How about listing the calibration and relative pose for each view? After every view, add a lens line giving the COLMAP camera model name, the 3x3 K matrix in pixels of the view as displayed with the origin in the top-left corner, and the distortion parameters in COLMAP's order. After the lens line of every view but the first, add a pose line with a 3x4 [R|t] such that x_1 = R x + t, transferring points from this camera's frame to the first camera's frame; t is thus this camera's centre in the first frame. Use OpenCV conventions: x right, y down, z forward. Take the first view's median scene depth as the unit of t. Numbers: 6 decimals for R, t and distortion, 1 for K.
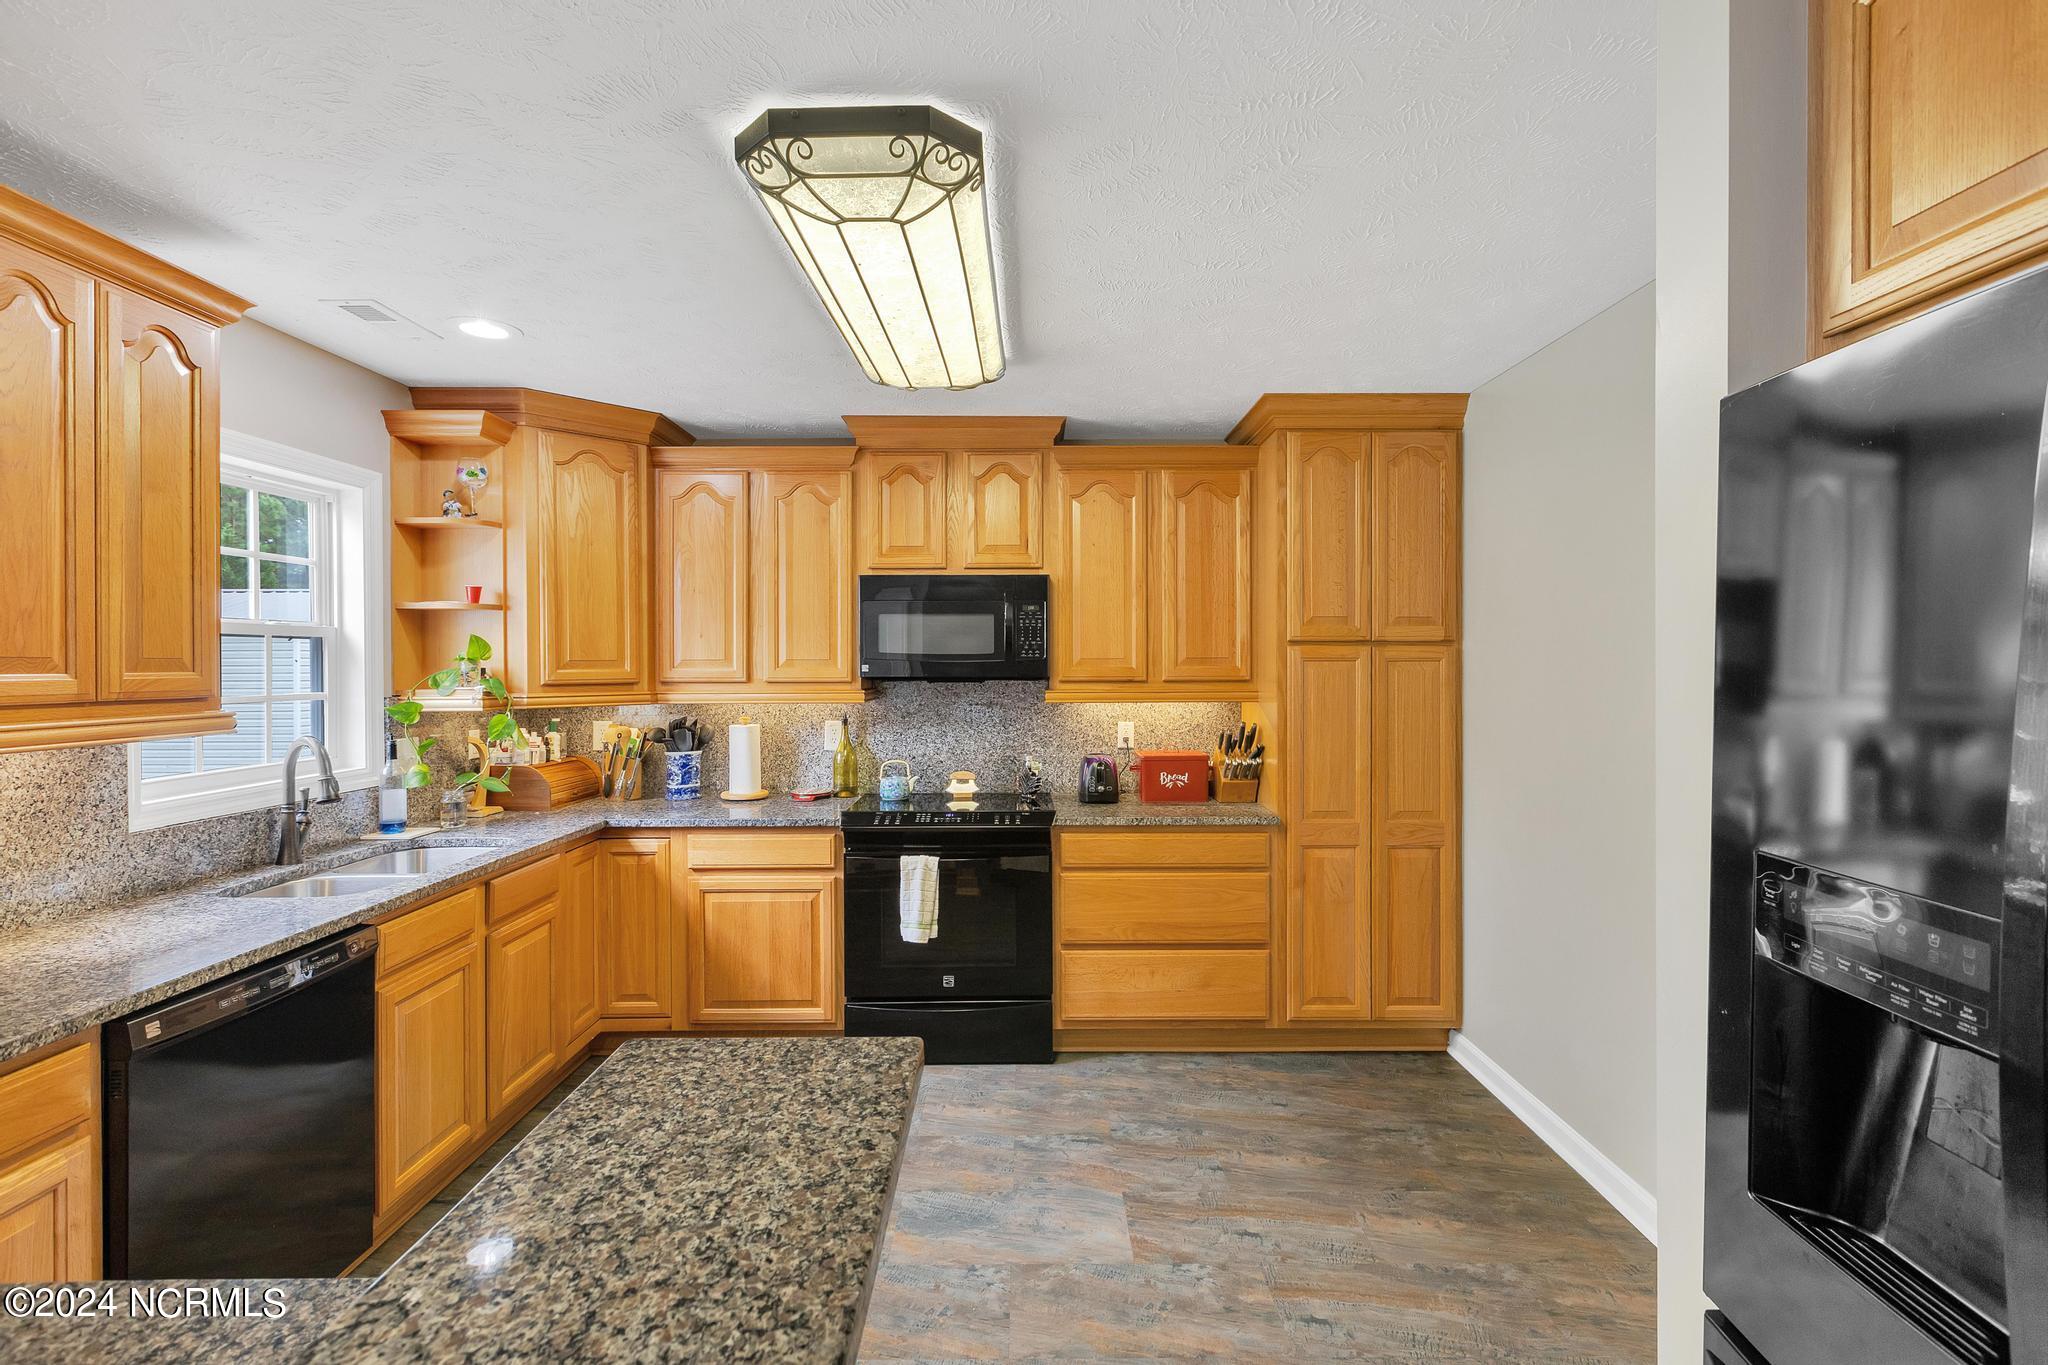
lens RADIAL K [[916.7, 0, 1010.4], [0, 916.7, 669.8], [0, 0, 1]] dist [0.001931, 0.001220]
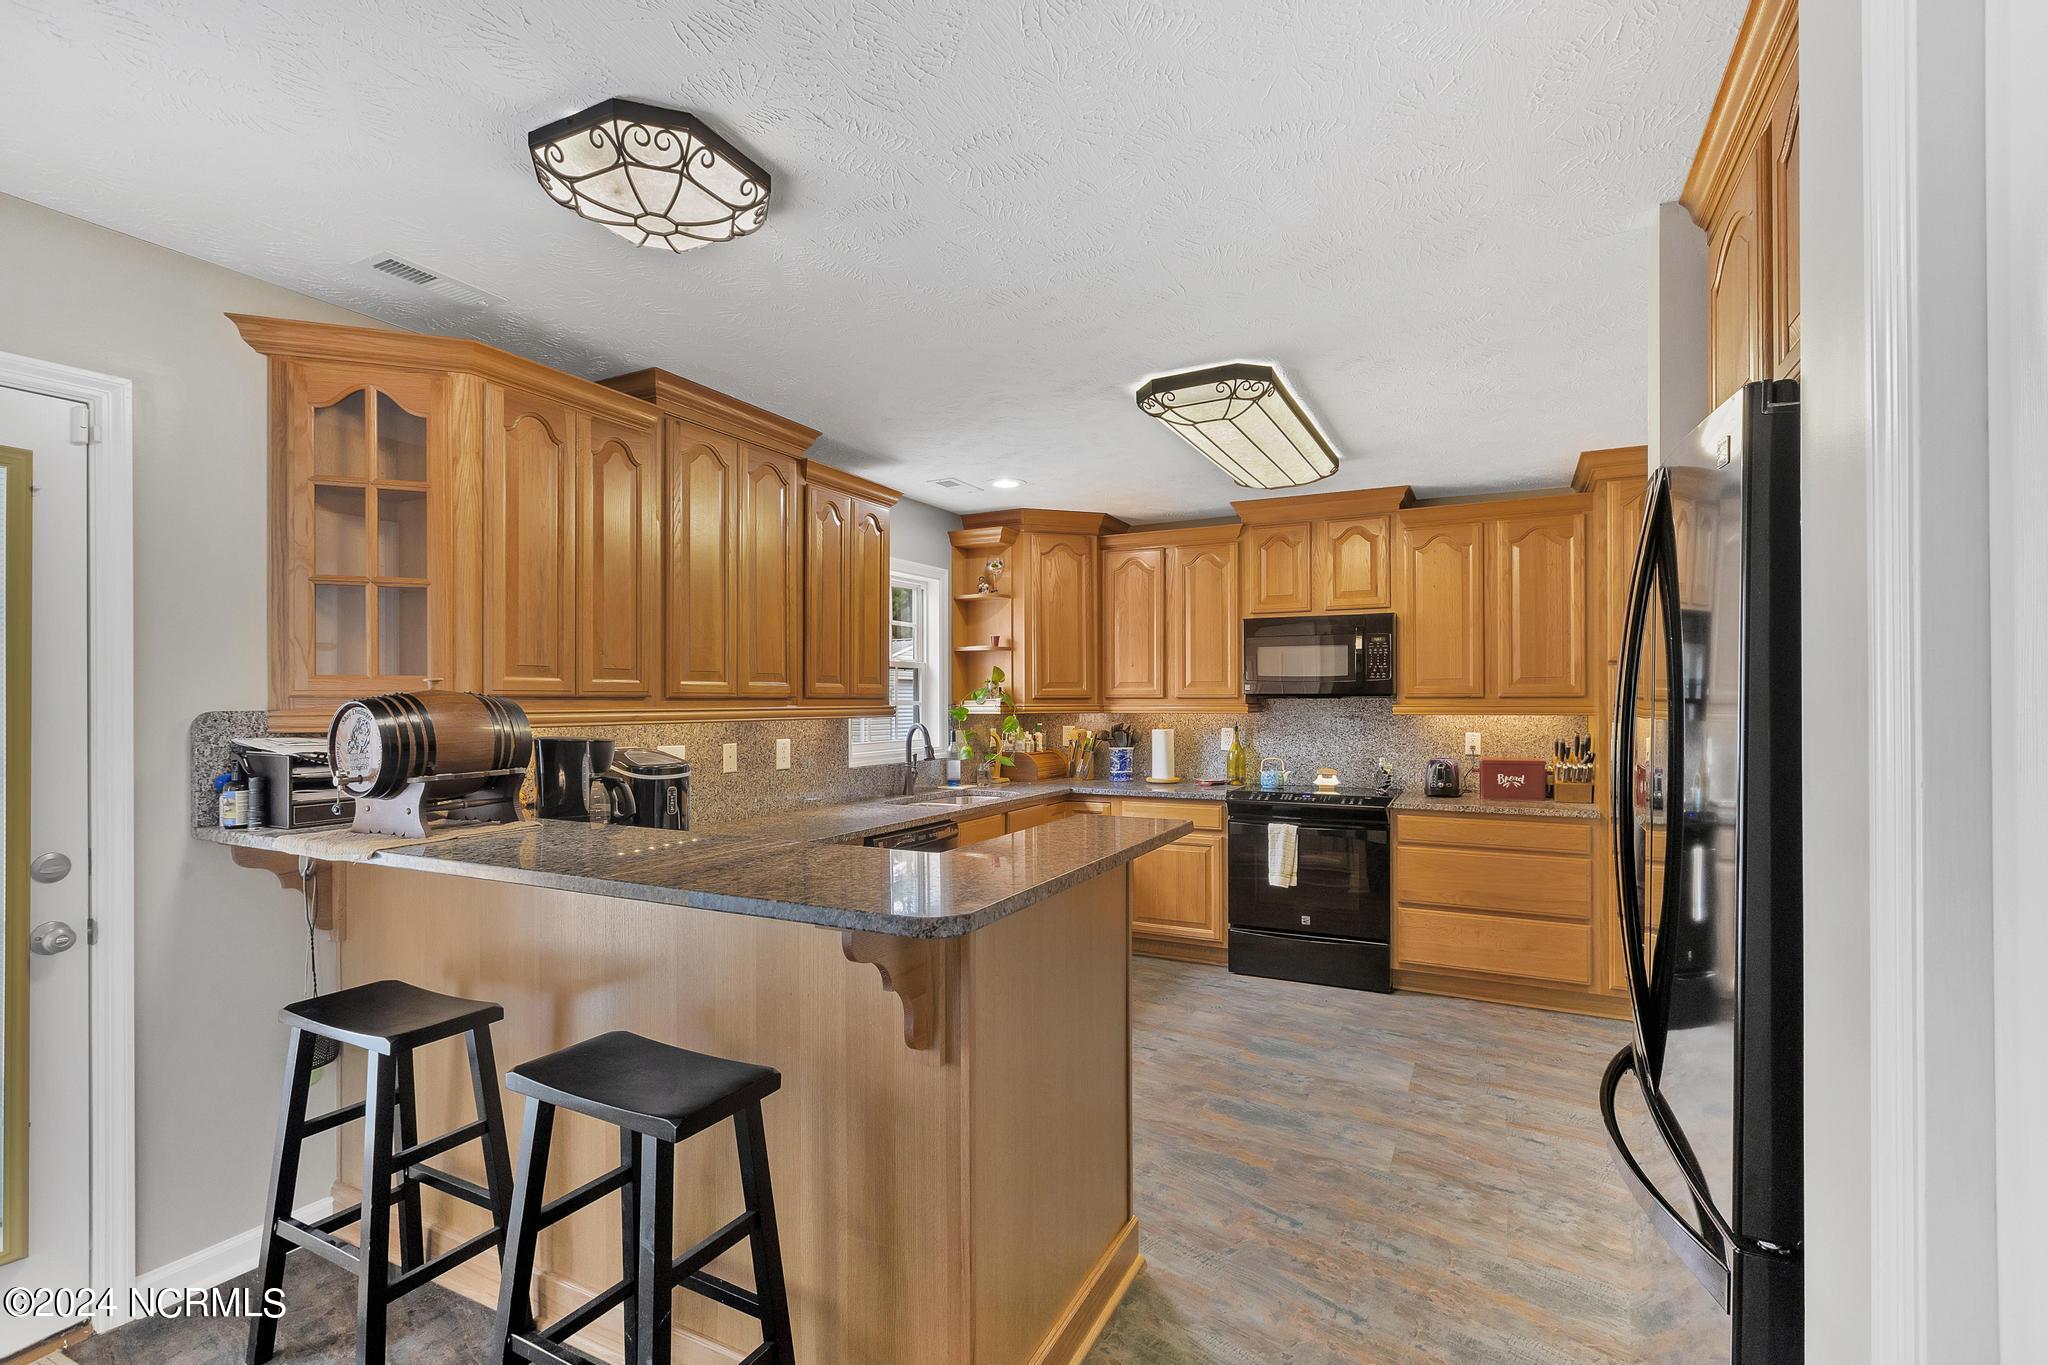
lens RADIAL K [[916.7, 0, 1009.7], [0, 916.7, 690.8], [0, 0, 1]] dist [0.001931, 0.001220]
pose [[0.886041, -0.003803, -0.463591, 0.168559], [-0.003907, 0.999870, -0.015671, 0.027638], [0.463590, 0.015696, 0.885911, -0.383330]]
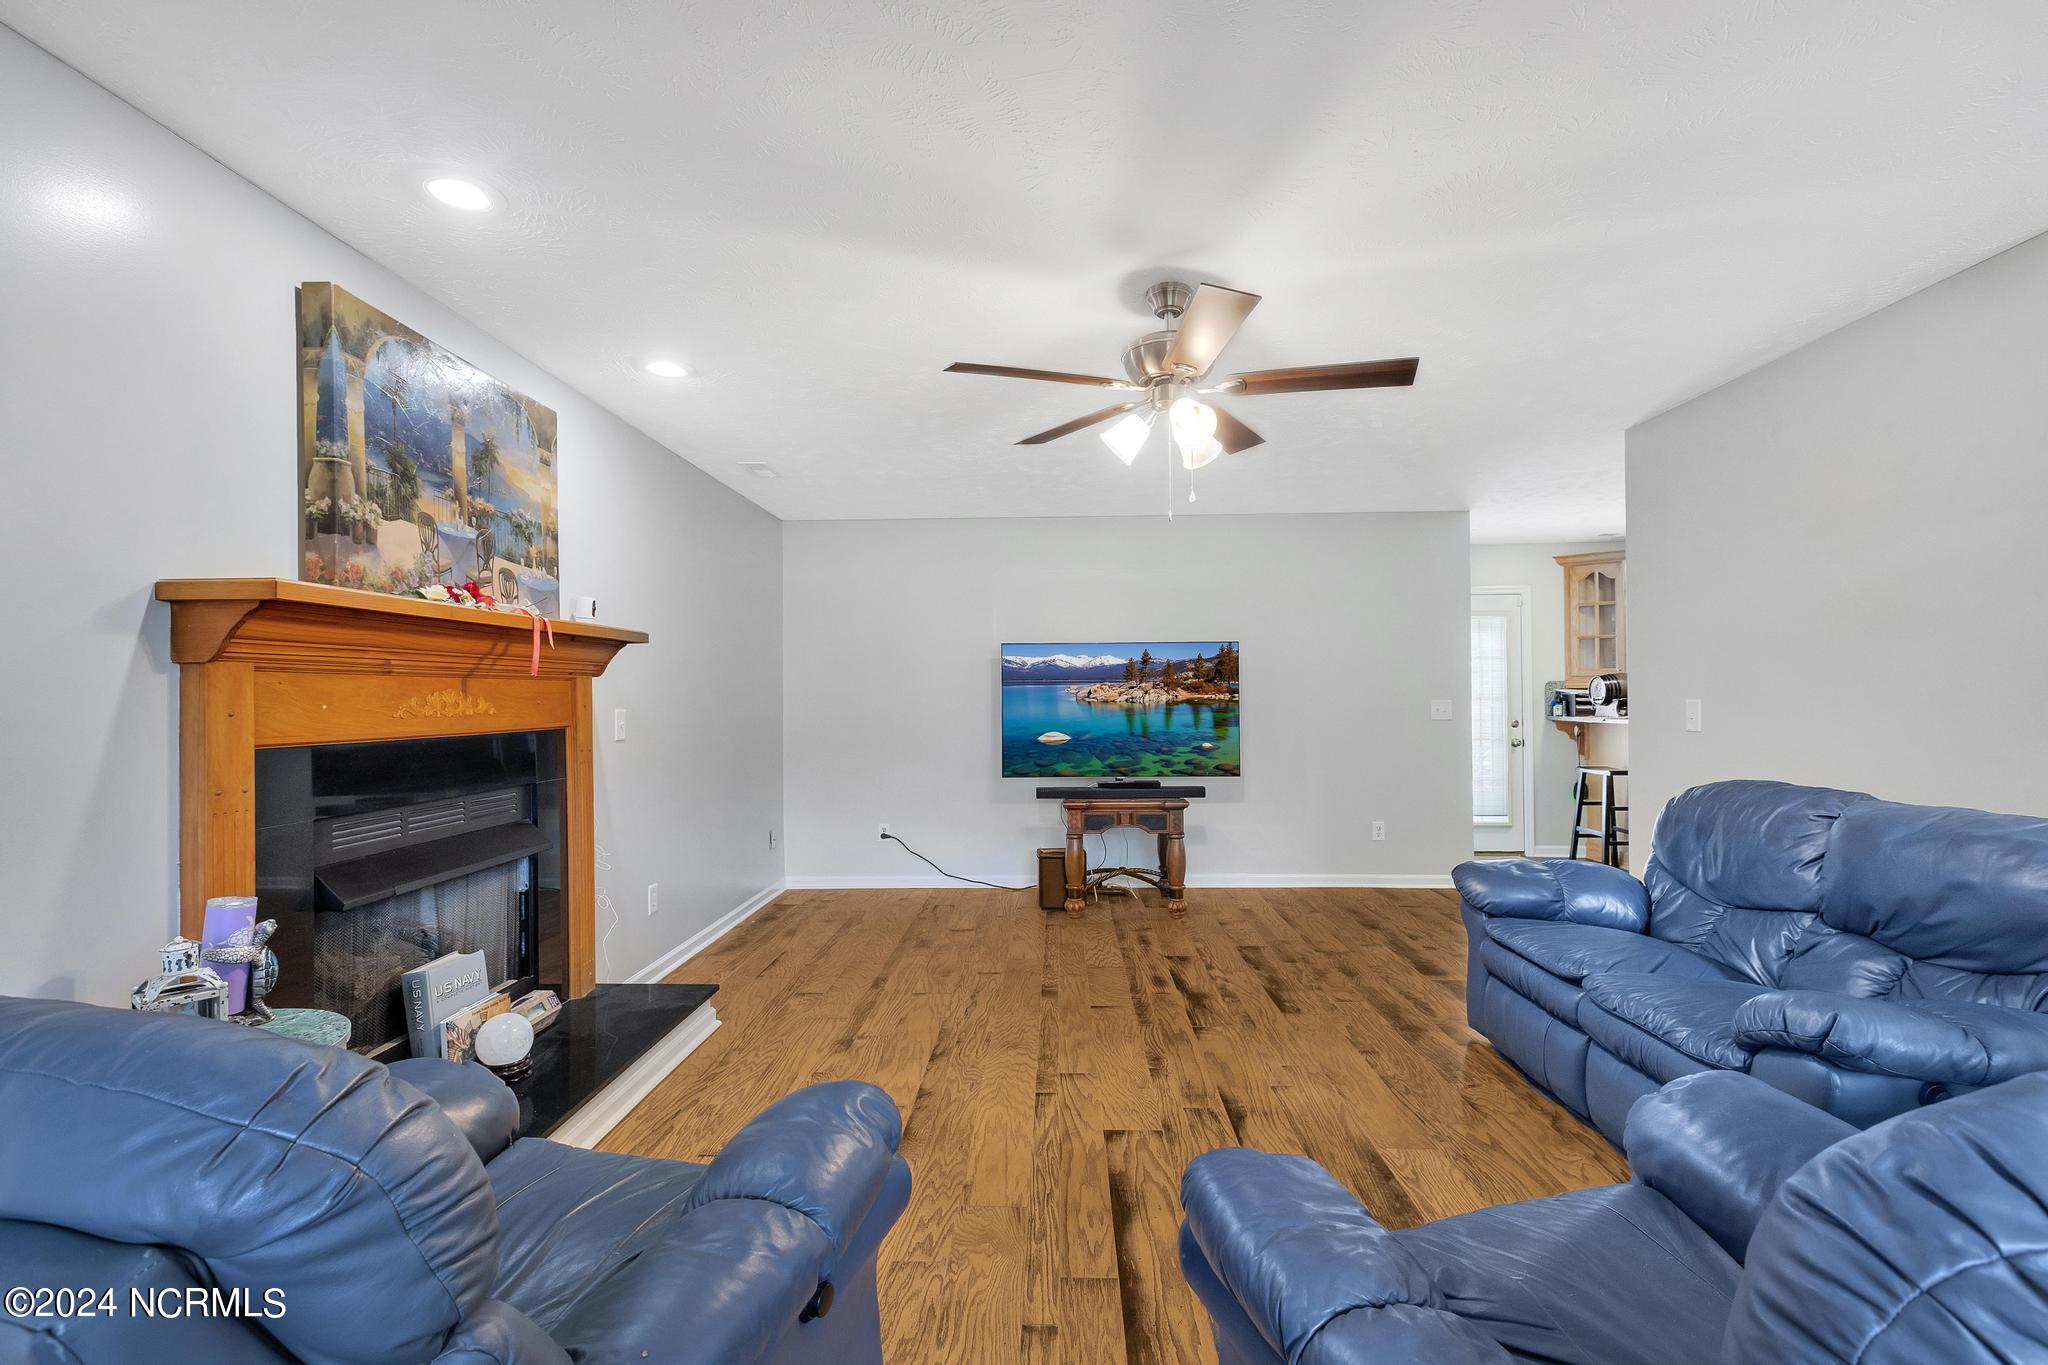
lens RADIAL K [[916.7, 0, 1027.2], [0, 916.7, 690.7], [0, 0, 1]] dist [0.001931, 0.001220]
pose [[-0.028594, -0.001031, -0.999591, 1.459158], [0.000338, 0.999999, -0.001041, 0.057087], [0.999591, -0.000367, -0.028594, -1.179176]]
